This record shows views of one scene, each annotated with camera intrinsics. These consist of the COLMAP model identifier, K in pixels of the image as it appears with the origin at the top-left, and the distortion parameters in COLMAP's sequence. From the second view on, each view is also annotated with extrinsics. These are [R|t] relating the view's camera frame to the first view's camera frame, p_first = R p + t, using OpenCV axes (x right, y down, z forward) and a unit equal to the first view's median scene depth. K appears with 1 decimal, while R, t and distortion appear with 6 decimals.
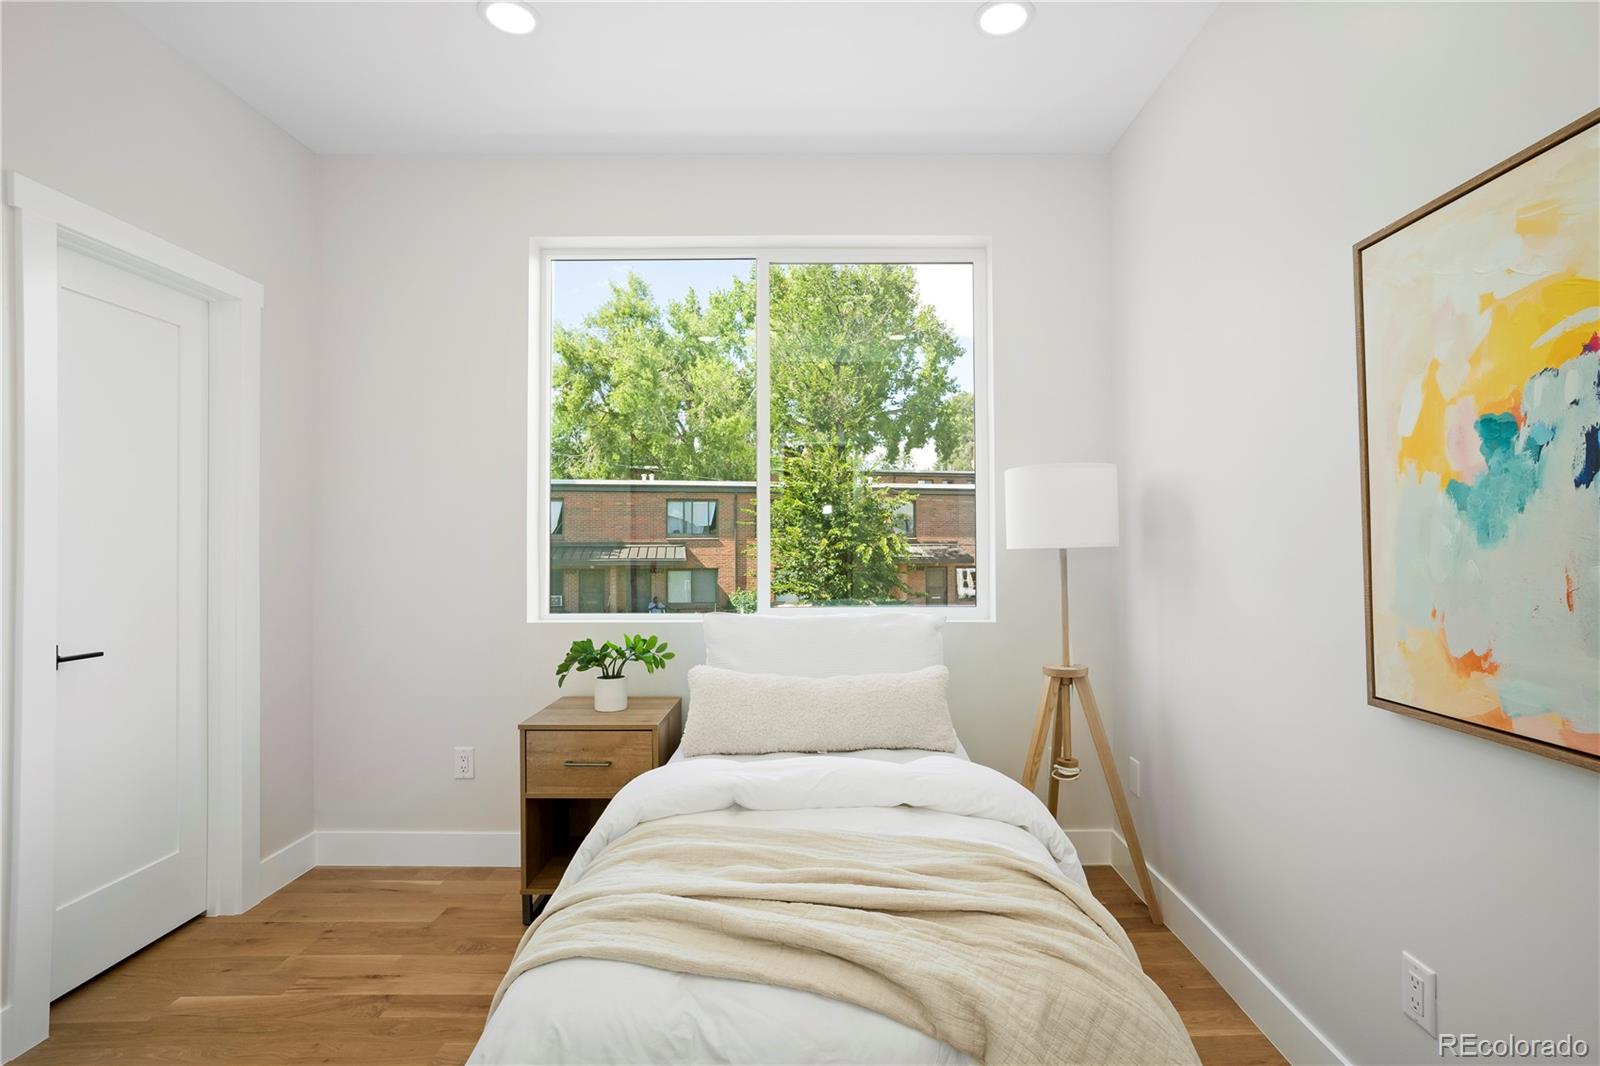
lens RADIAL K [[778.9, 0, 832.8], [0, 778.9, 522.9], [0, 0, 1]] dist [-0.047979, 0.022658]
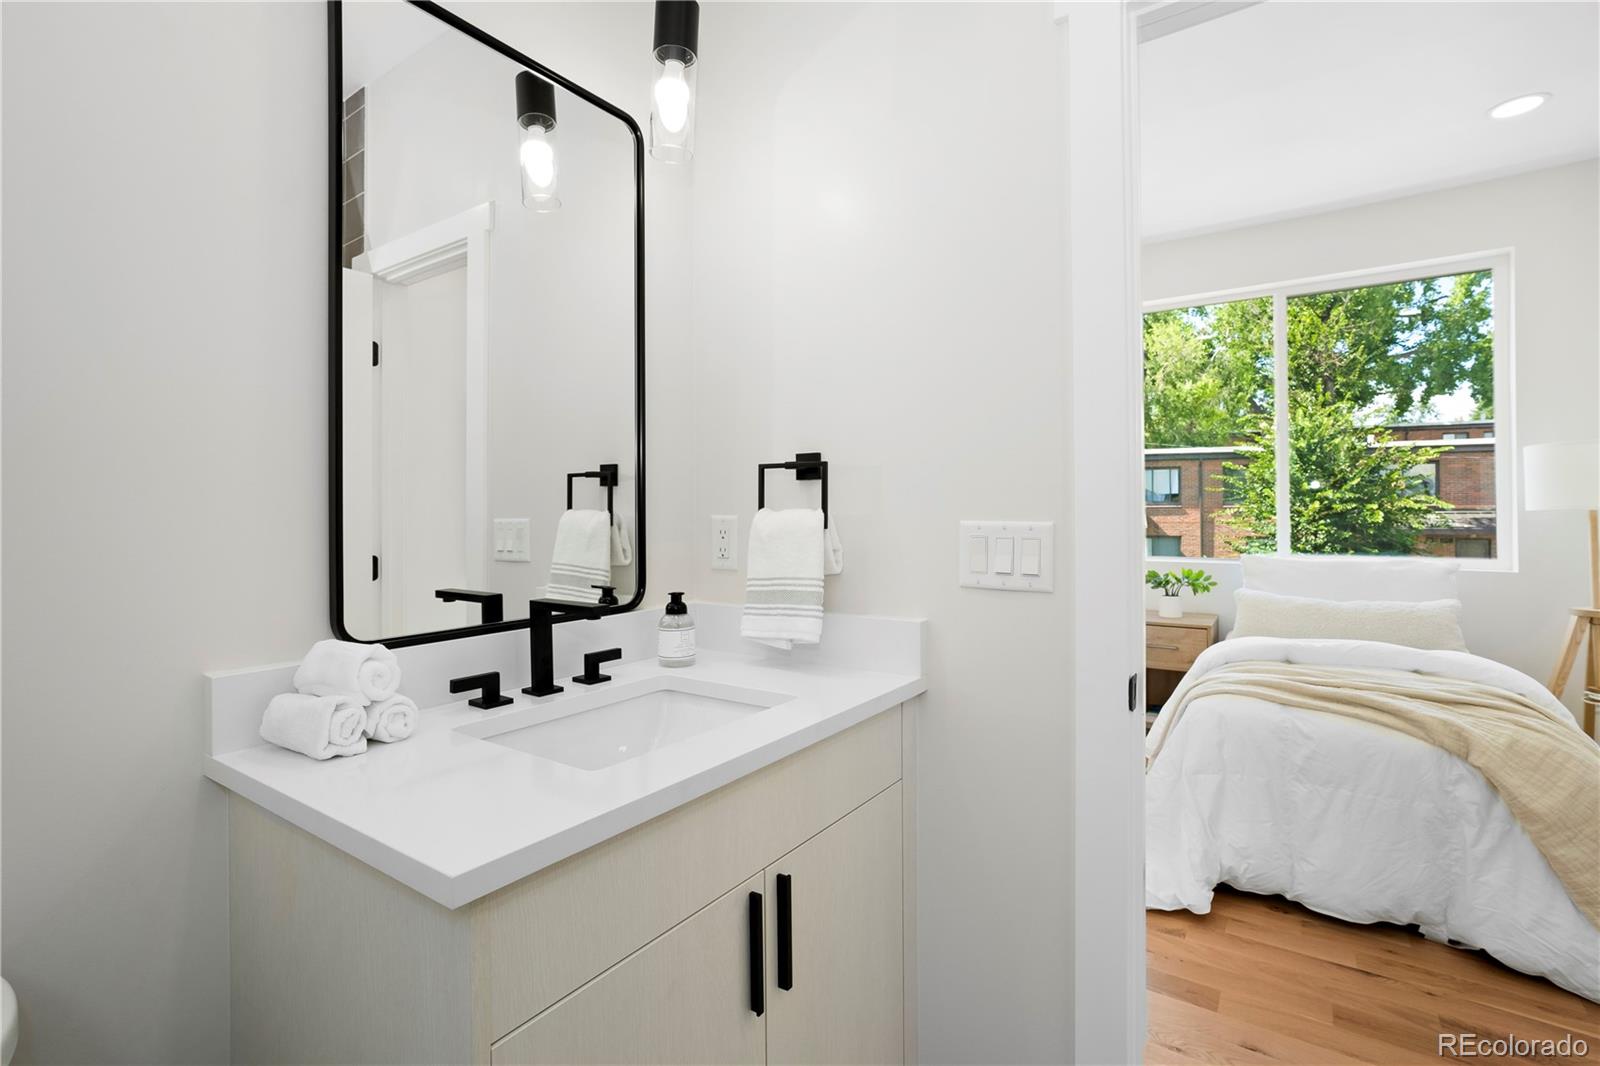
lens RADIAL K [[743.8, 0, 799.5], [0, 743.8, 515.1], [0, 0, 1]] dist [-0.051452, 0.030627]
pose [[0.816743, -0.000668, -0.577001, -0.049296], [0.018181, 0.999533, 0.024579, -0.007488], [0.576715, -0.030566, 0.816374, -0.591428]]
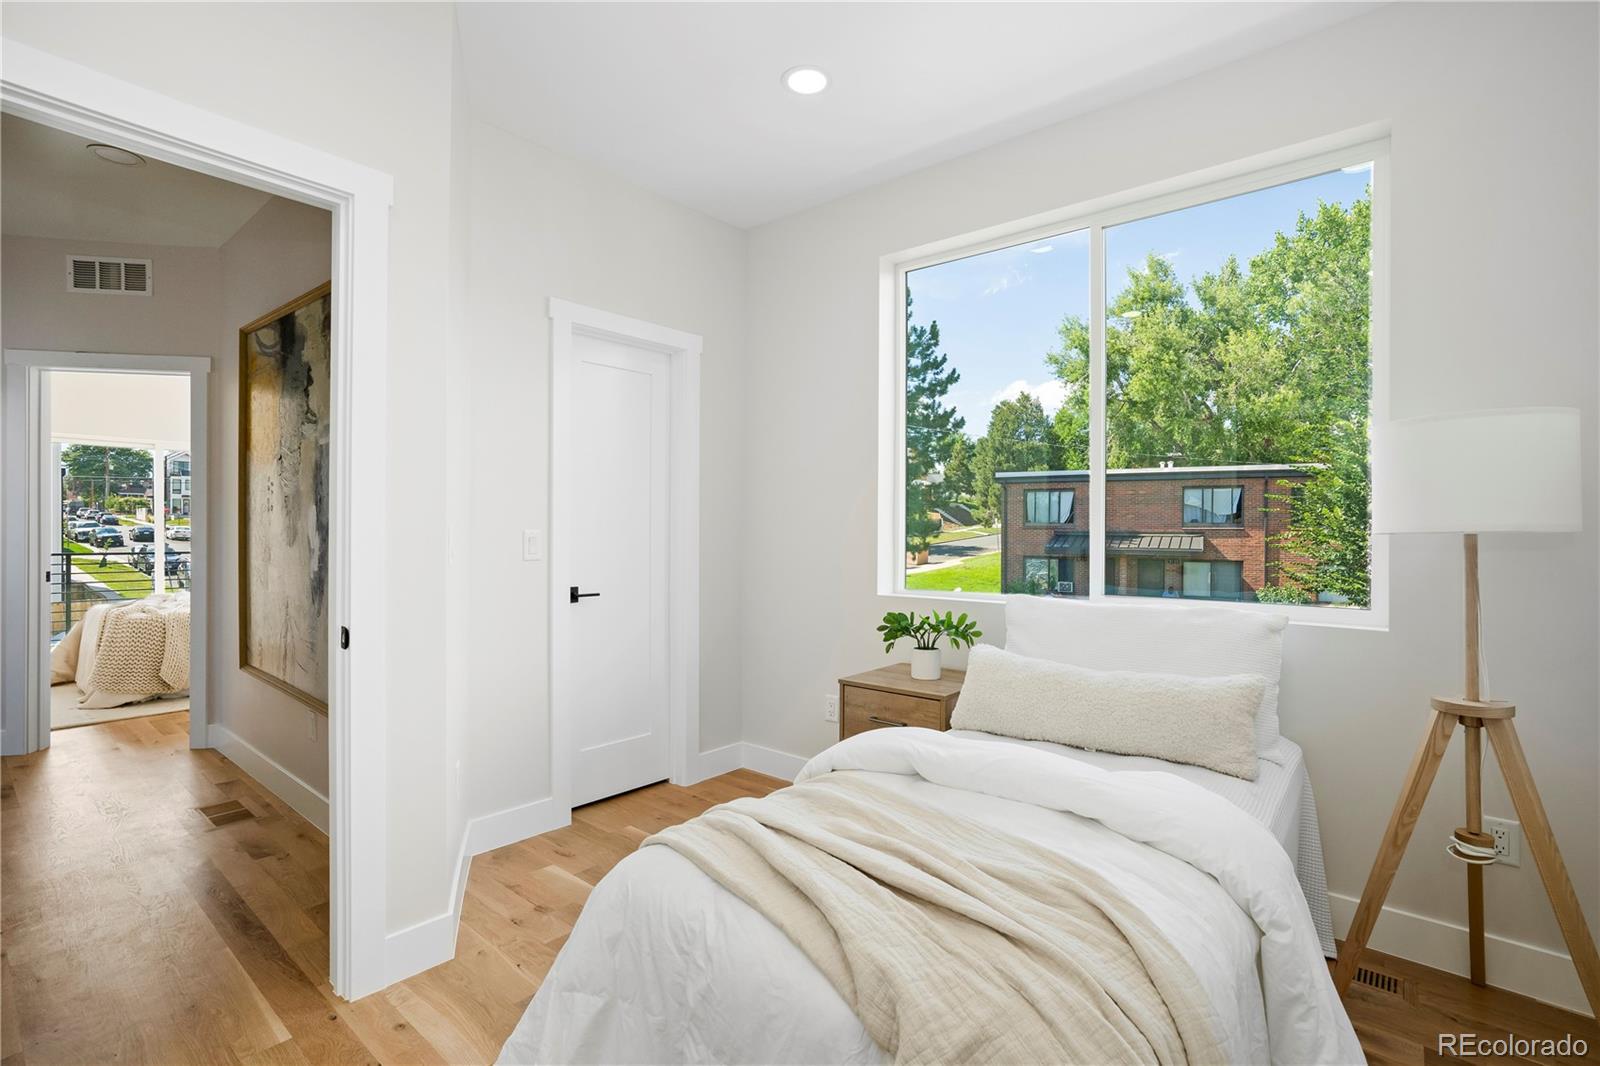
lens RADIAL K [[746.3, 0, 800.0], [0, 746.3, 533.0], [0, 0, 1]] dist [-0.056209, 0.031798]
pose [[0.756862, 0.008060, -0.653526, 0.262546], [0.009326, 0.999689, 0.023130, 0.010985], [0.653509, -0.023601, 0.756551, 0.097703]]
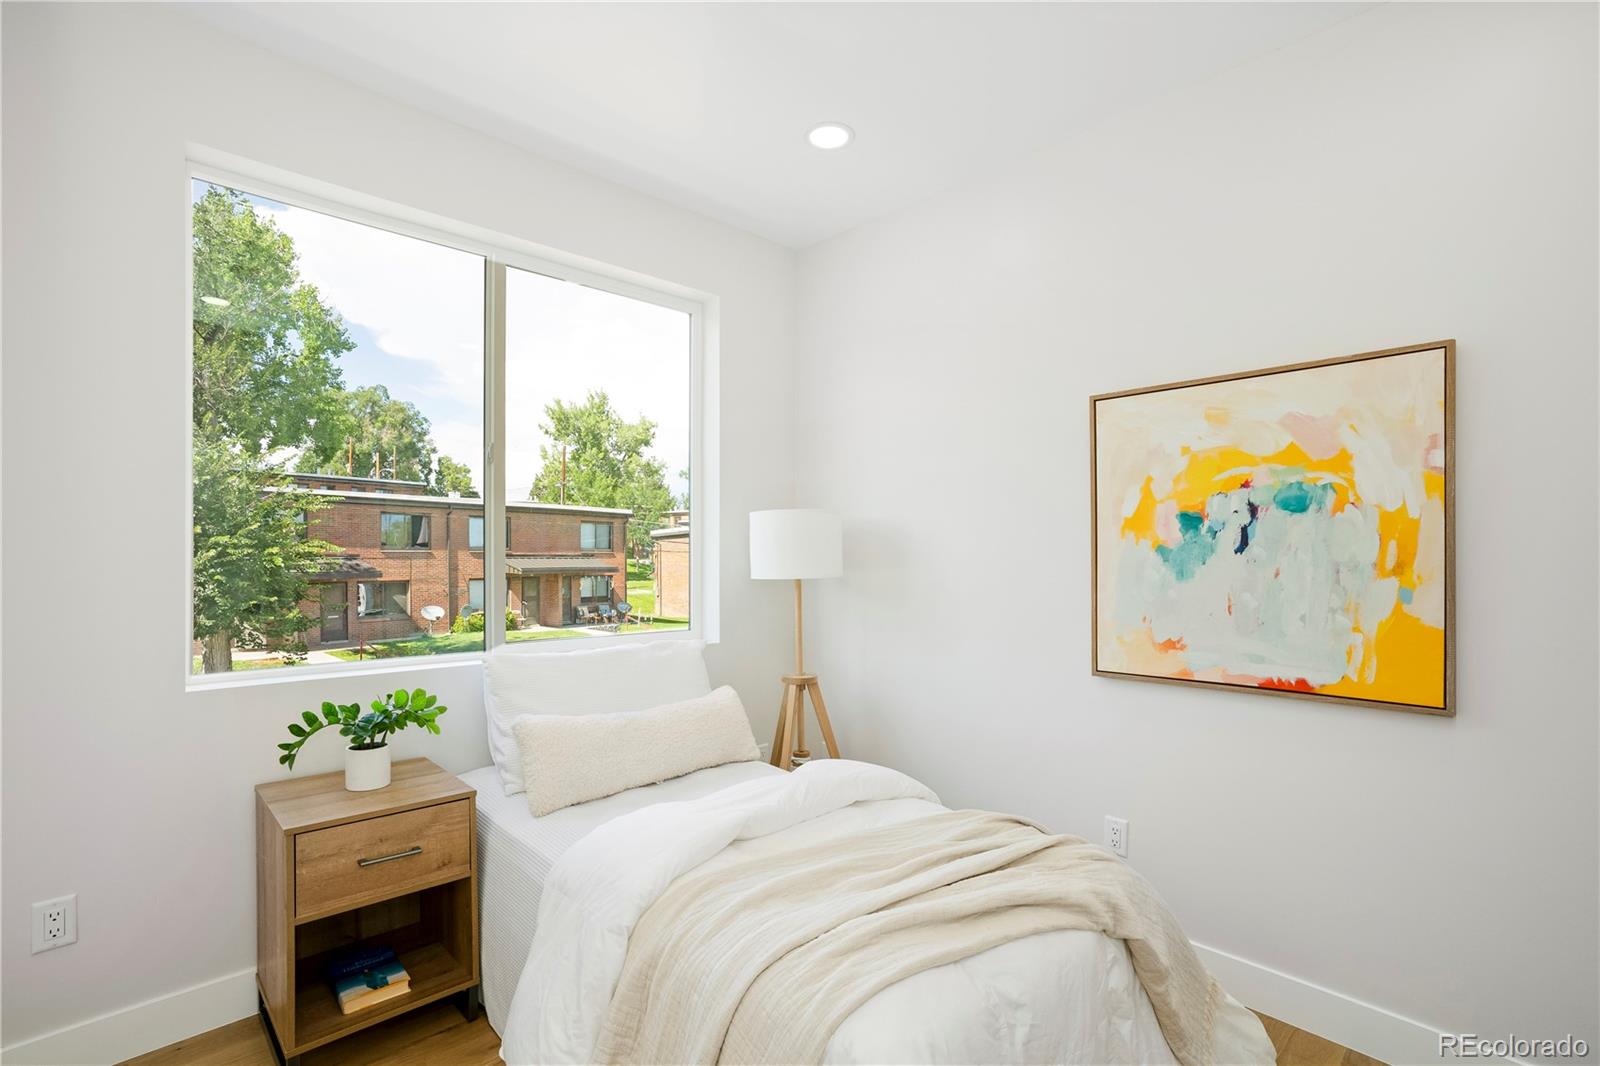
lens RADIAL K [[746.3, 0, 800.0], [0, 746.3, 533.0], [0, 0, 1]] dist [-0.056209, 0.031798]
pose [[0.737280, 0.022333, 0.675218, -0.477804], [-0.019941, 0.999737, -0.011293, -0.022796], [-0.675293, -0.005138, 0.737531, 0.137539]]
